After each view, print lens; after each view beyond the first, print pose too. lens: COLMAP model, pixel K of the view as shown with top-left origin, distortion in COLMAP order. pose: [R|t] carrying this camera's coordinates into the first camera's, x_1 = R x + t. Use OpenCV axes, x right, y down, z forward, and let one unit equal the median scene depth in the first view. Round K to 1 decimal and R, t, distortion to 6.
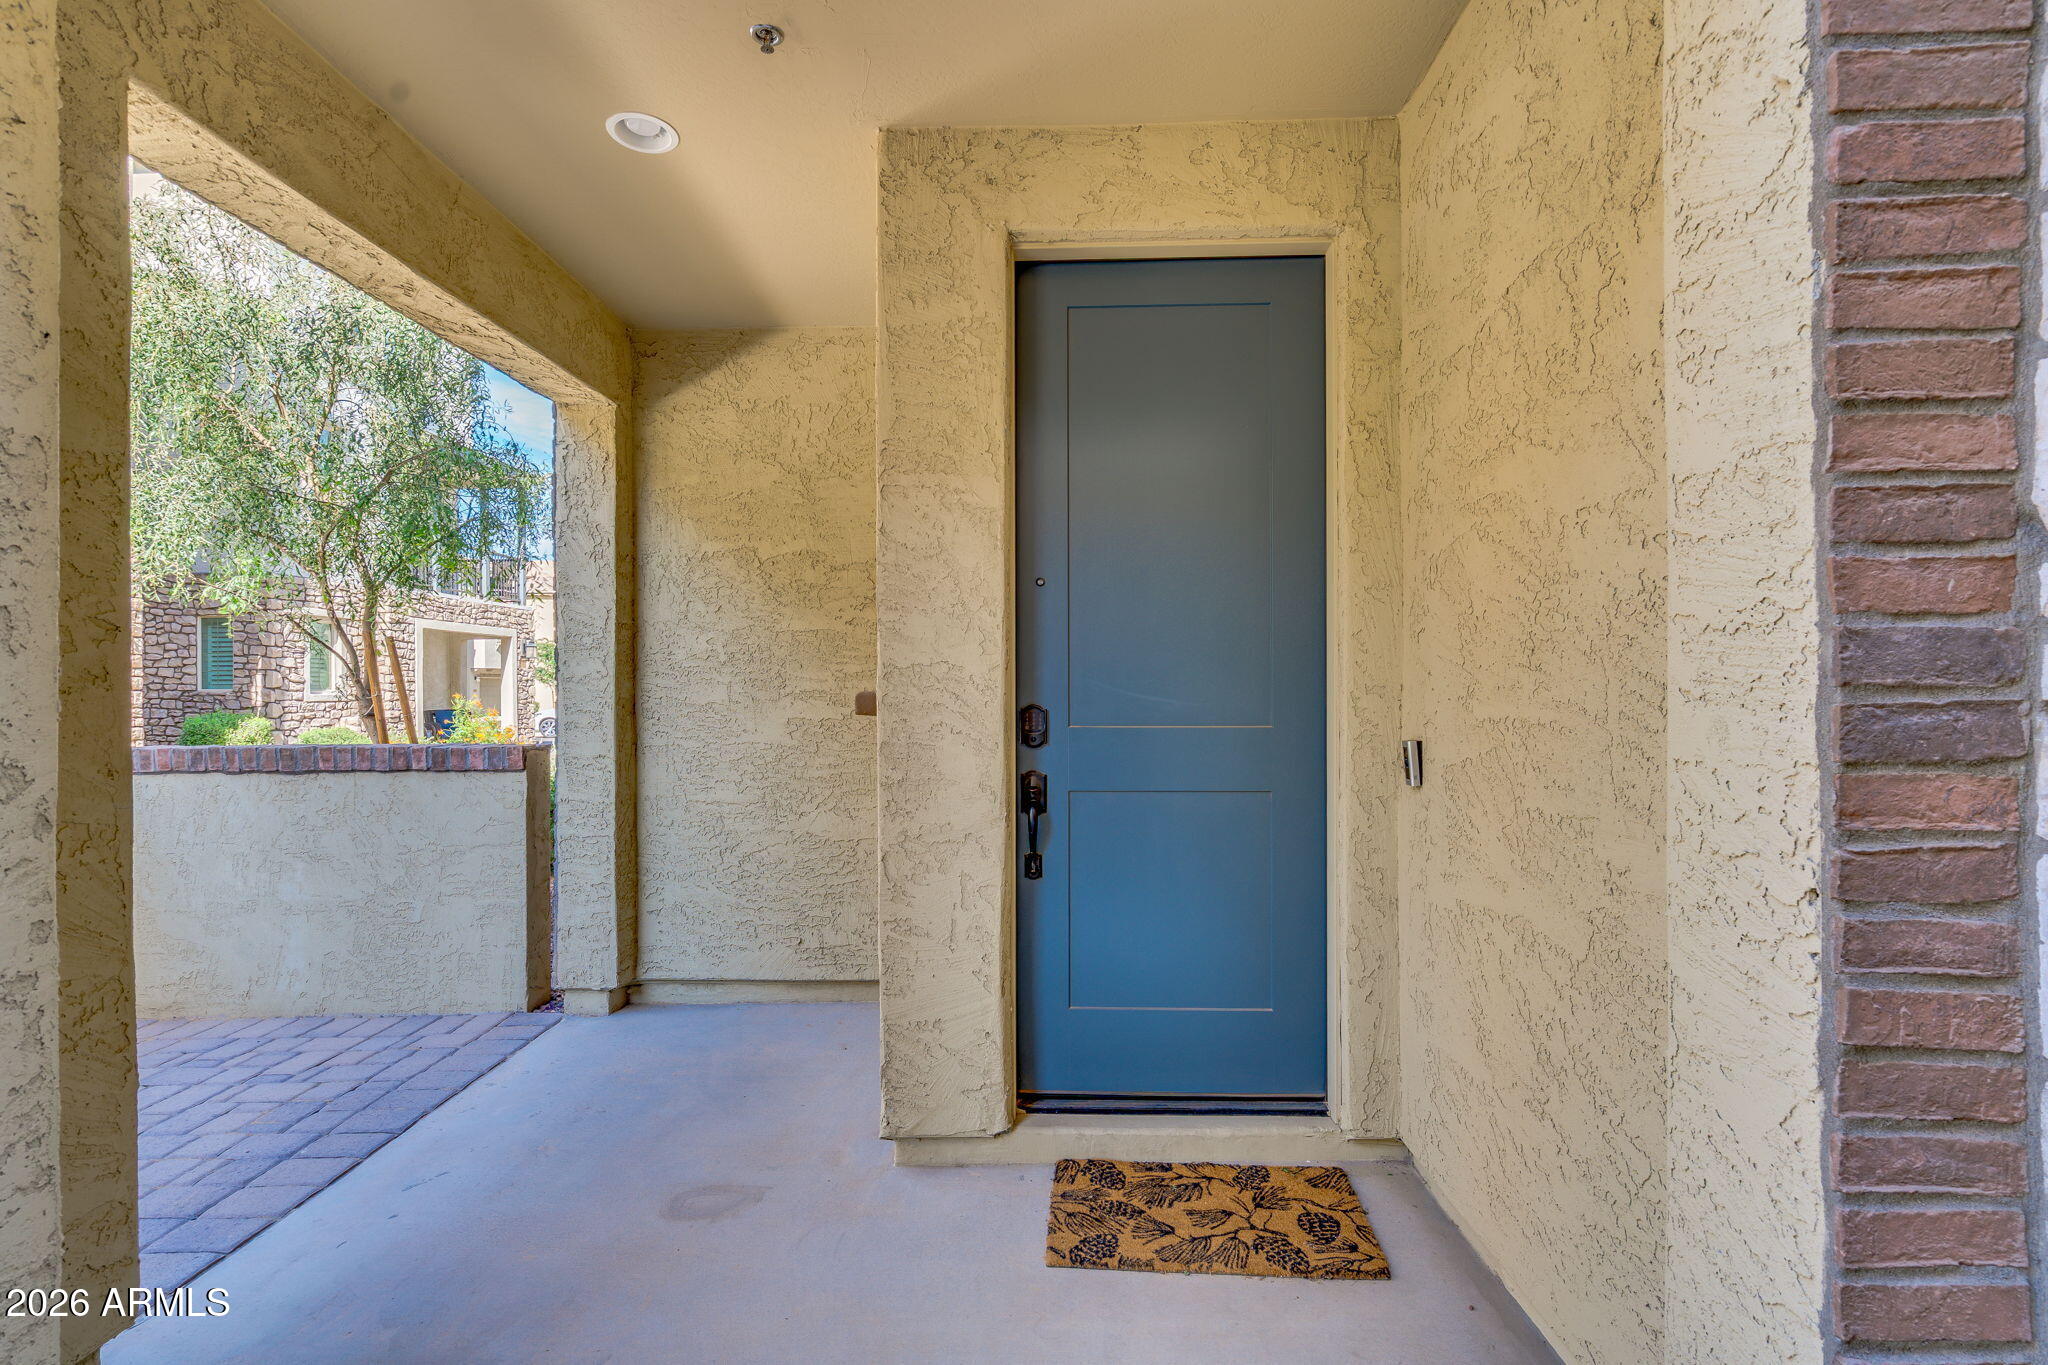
lens RADIAL K [[921.2, 0, 1024.0], [0, 921.2, 682.5], [0, 0, 1]] dist [-0.004044, 0.003585]
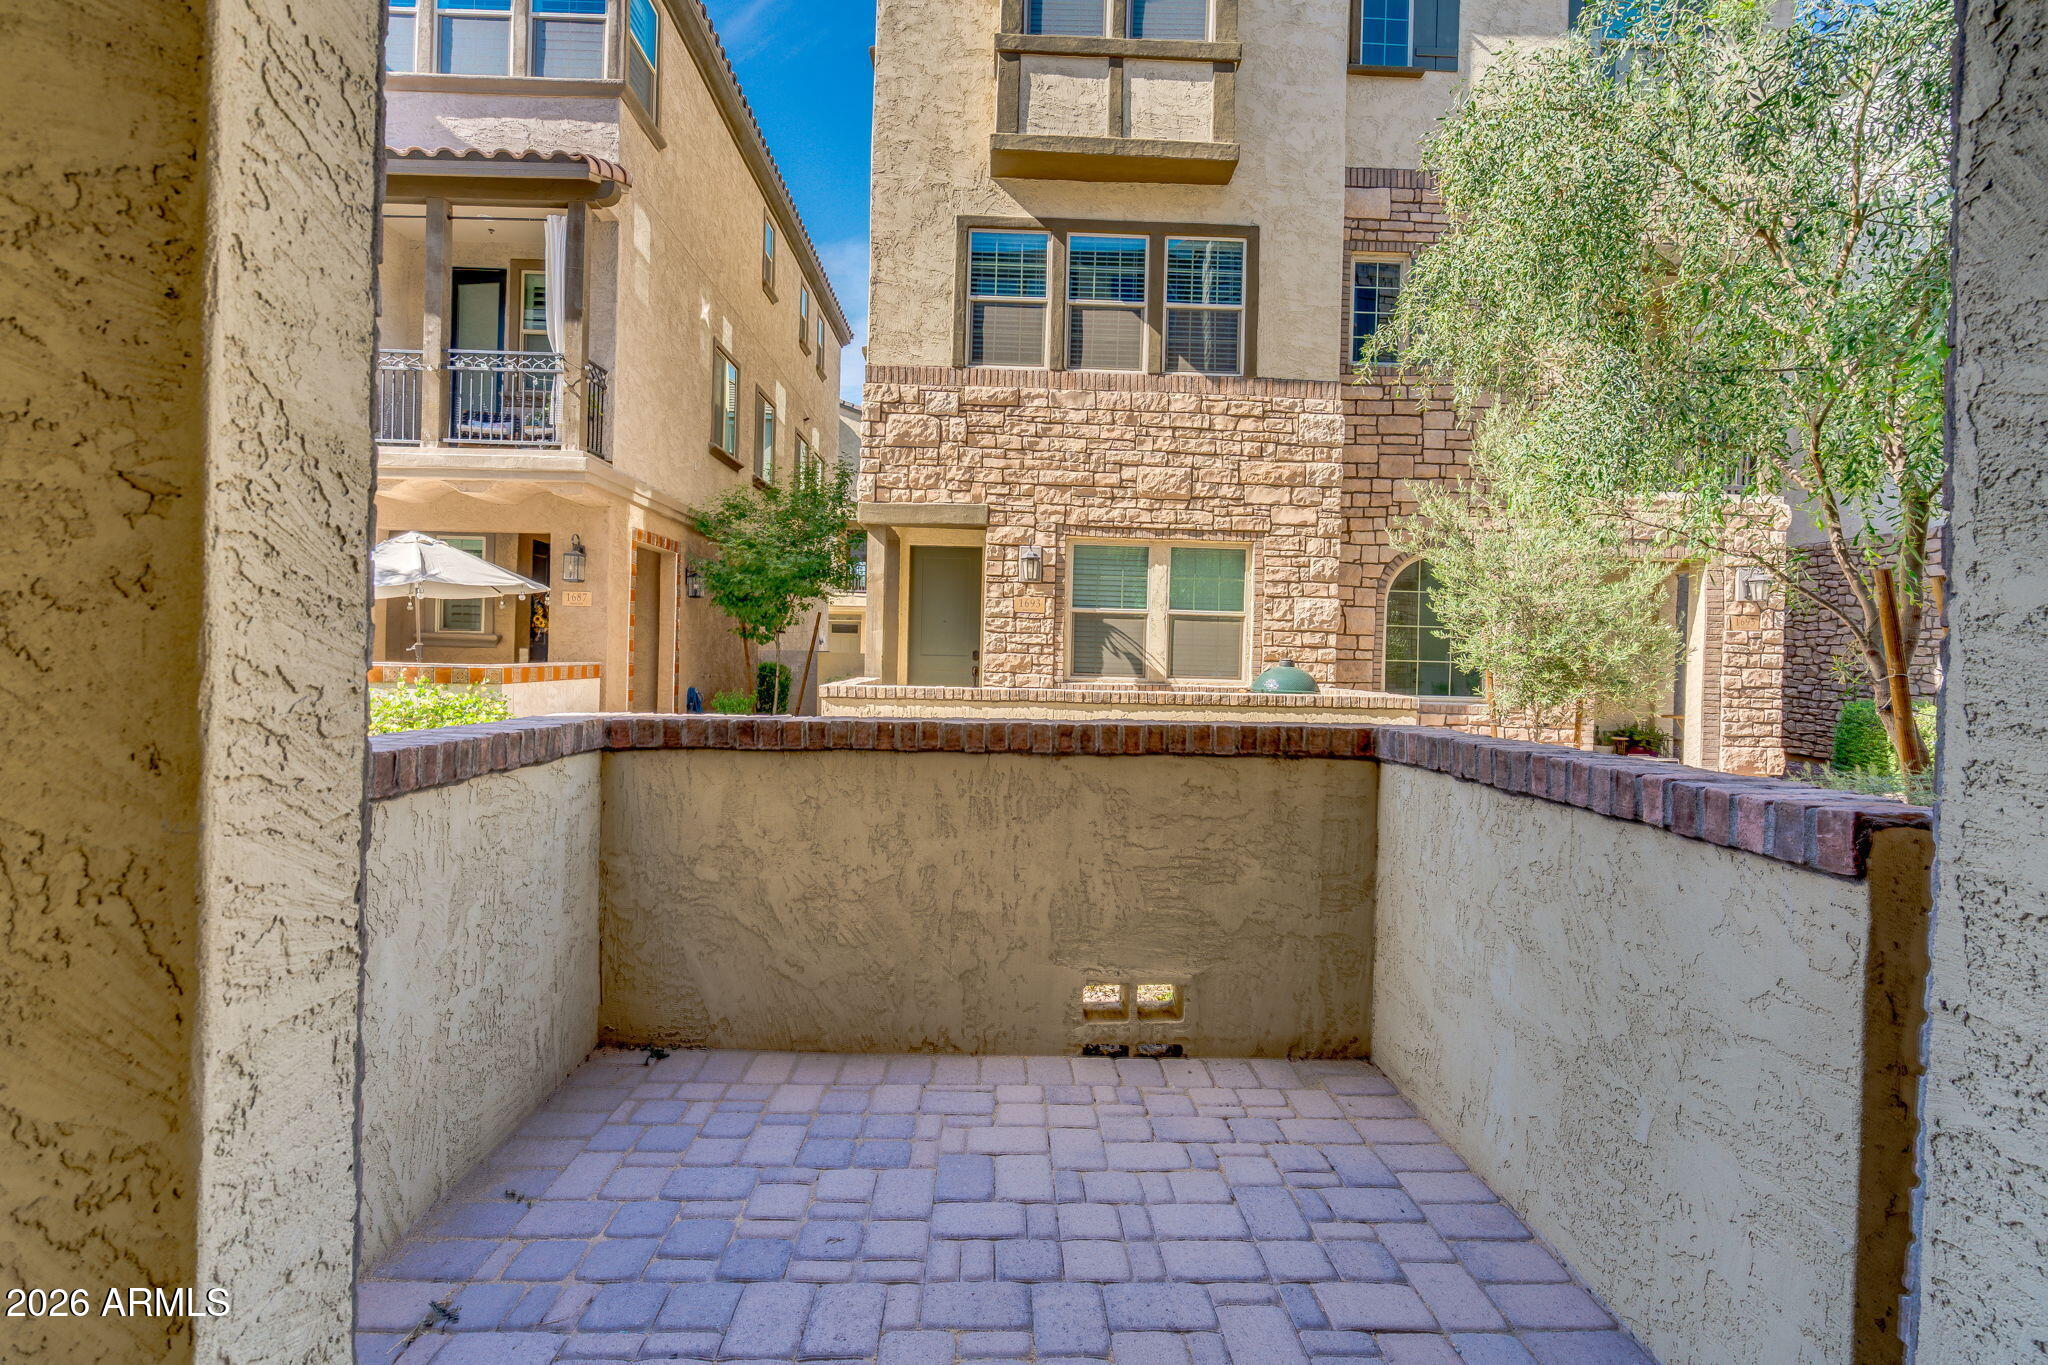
lens RADIAL K [[941.8, 0, 1018.5], [0, 941.8, 665.9], [0, 0, 1]] dist [-0.008867, 0.001093]
pose [[0.037179, 0.015935, -0.999182, -0.193523], [-0.016094, 0.999753, 0.015345, 0.011514], [0.999179, 0.015510, 0.037426, 0.658919]]
